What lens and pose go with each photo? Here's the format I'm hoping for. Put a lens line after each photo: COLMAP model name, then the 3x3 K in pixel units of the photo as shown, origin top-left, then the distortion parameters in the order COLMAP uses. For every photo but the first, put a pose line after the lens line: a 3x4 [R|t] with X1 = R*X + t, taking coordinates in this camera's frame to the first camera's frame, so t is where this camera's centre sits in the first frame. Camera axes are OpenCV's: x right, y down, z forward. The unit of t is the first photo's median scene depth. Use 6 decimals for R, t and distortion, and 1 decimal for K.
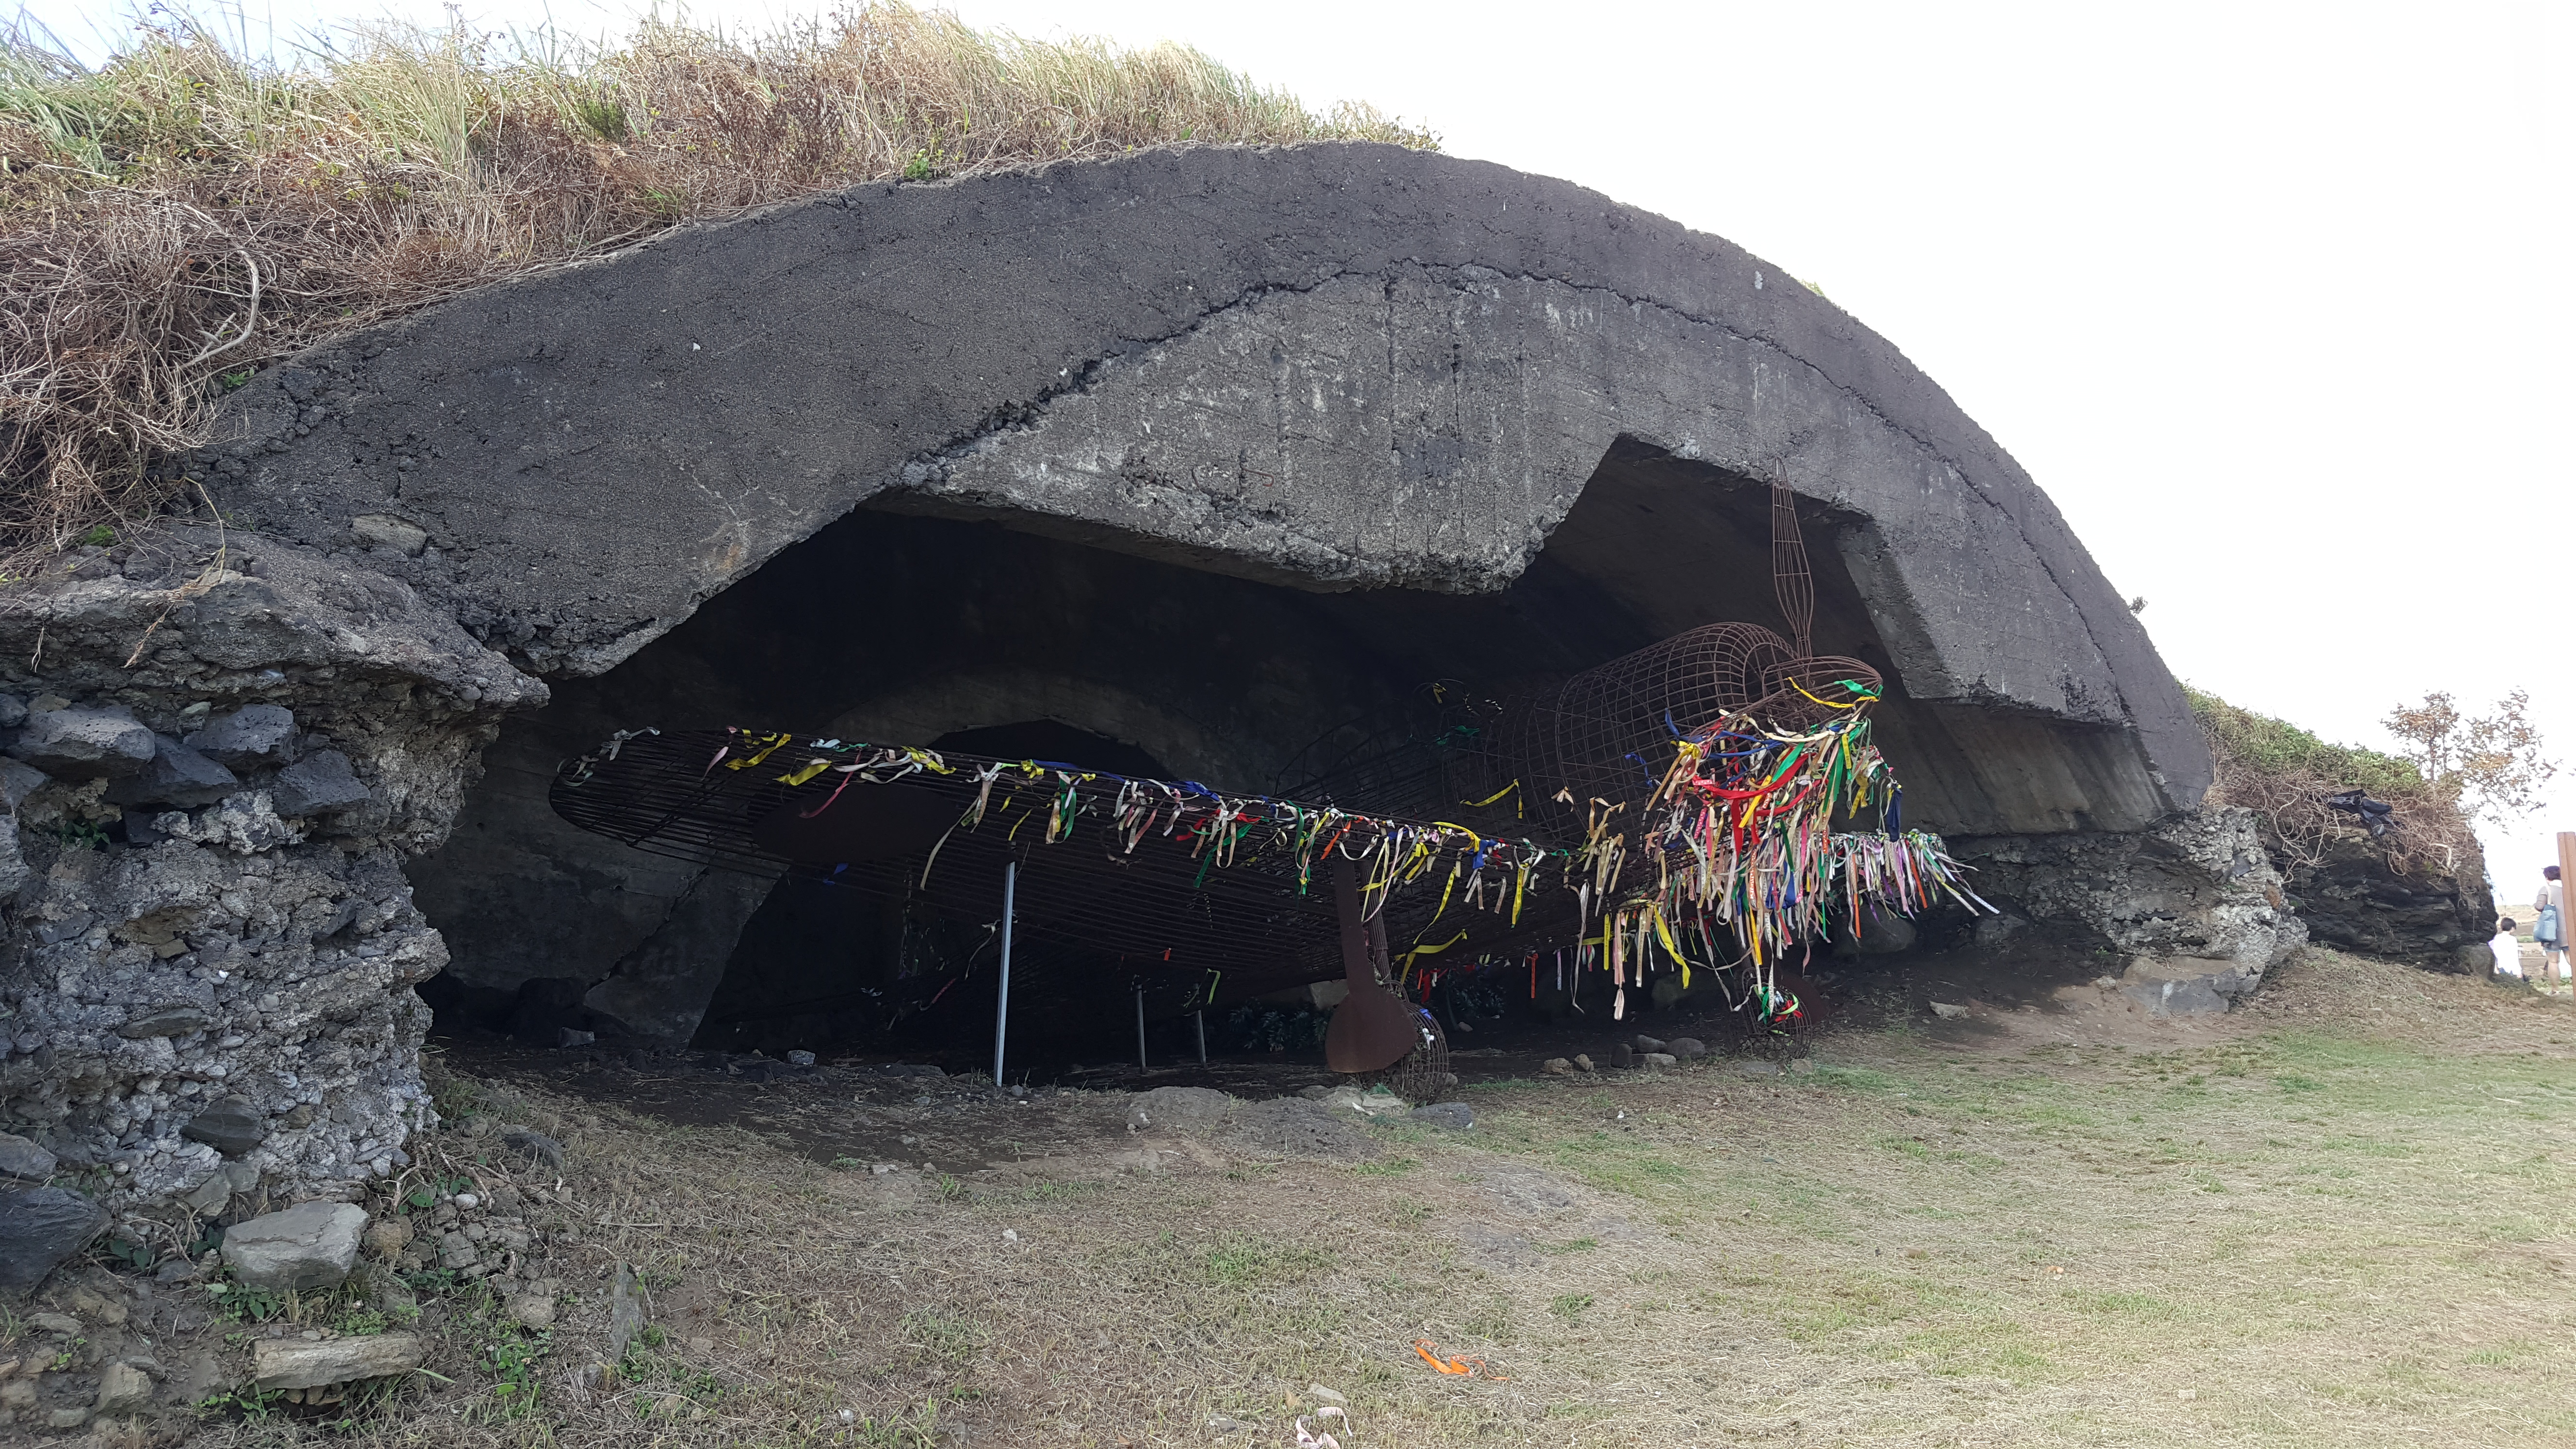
lens RADIAL K [[1908.2, 0, 1322.5], [0, 1908.2, 725.2], [0, 0, 1]] dist [0.155570, -0.257243]
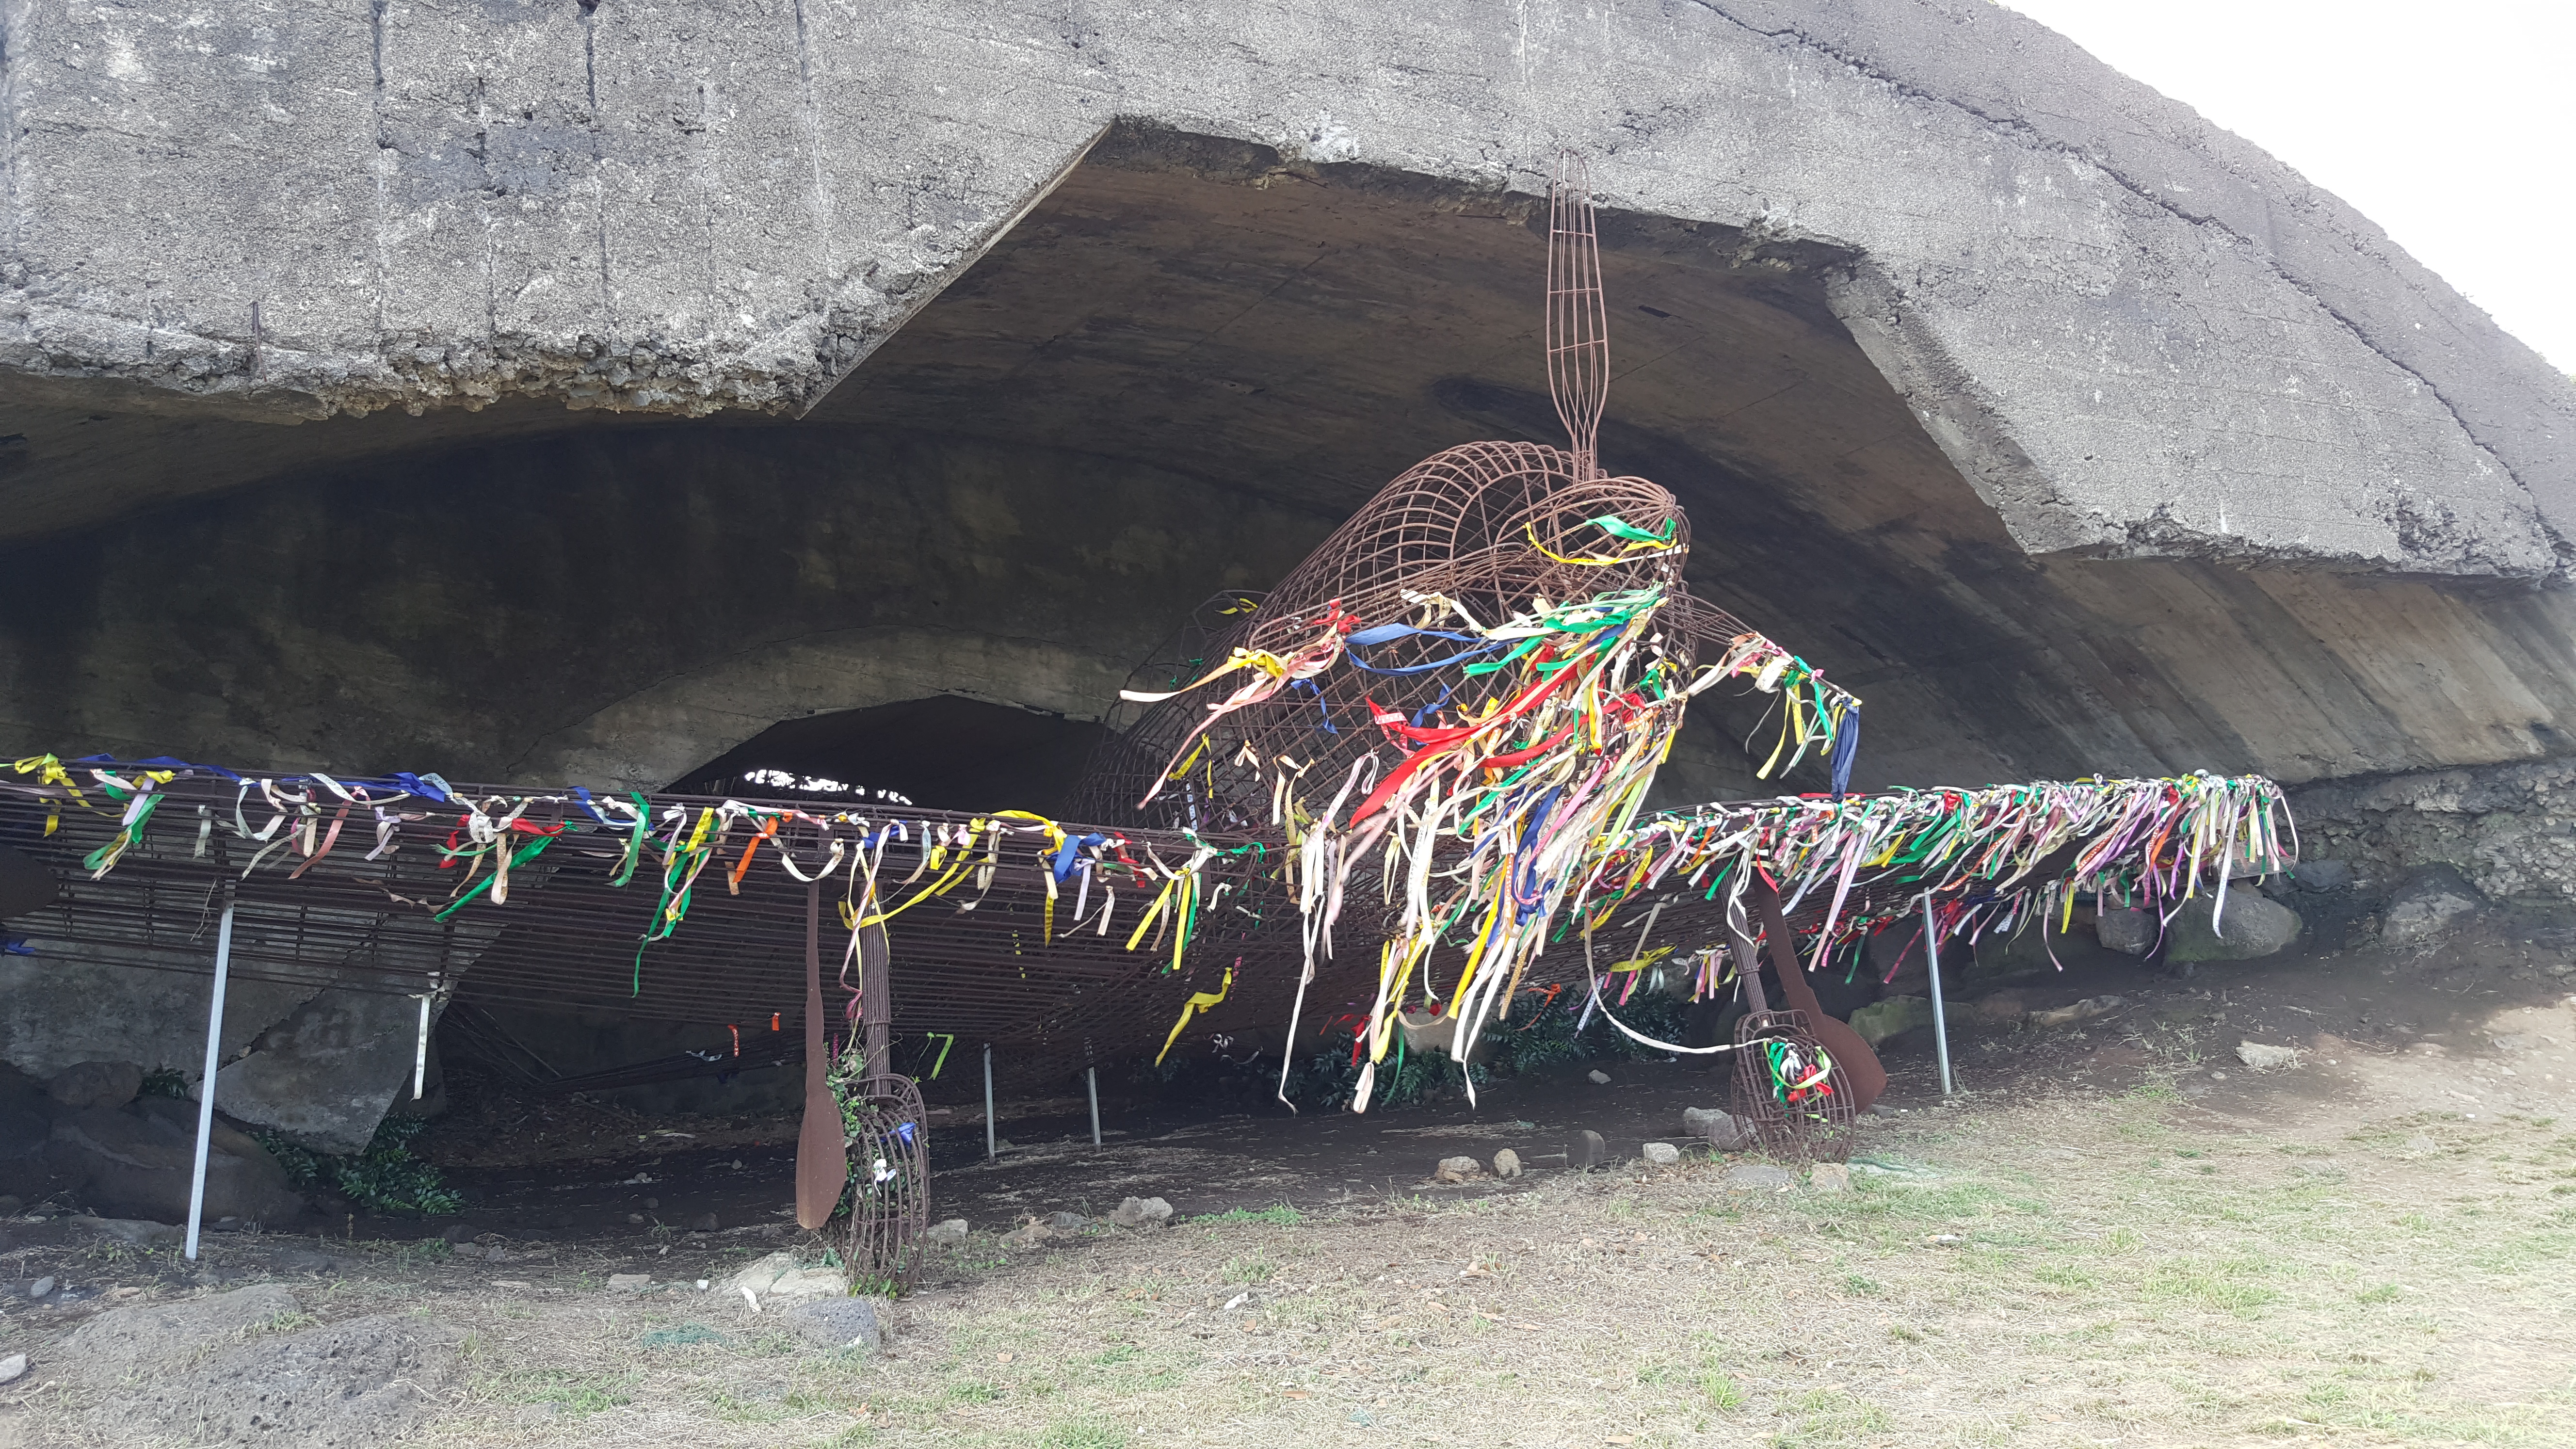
lens RADIAL K [[1908.2, 0, 1322.5], [0, 1908.2, 725.2], [0, 0, 1]] dist [0.155570, -0.257243]
pose [[0.940637, -0.065812, -0.332974, 0.468475], [0.068326, 0.997654, -0.004166, 0.041458], [0.332467, -0.018832, 0.942927, 0.569947]]
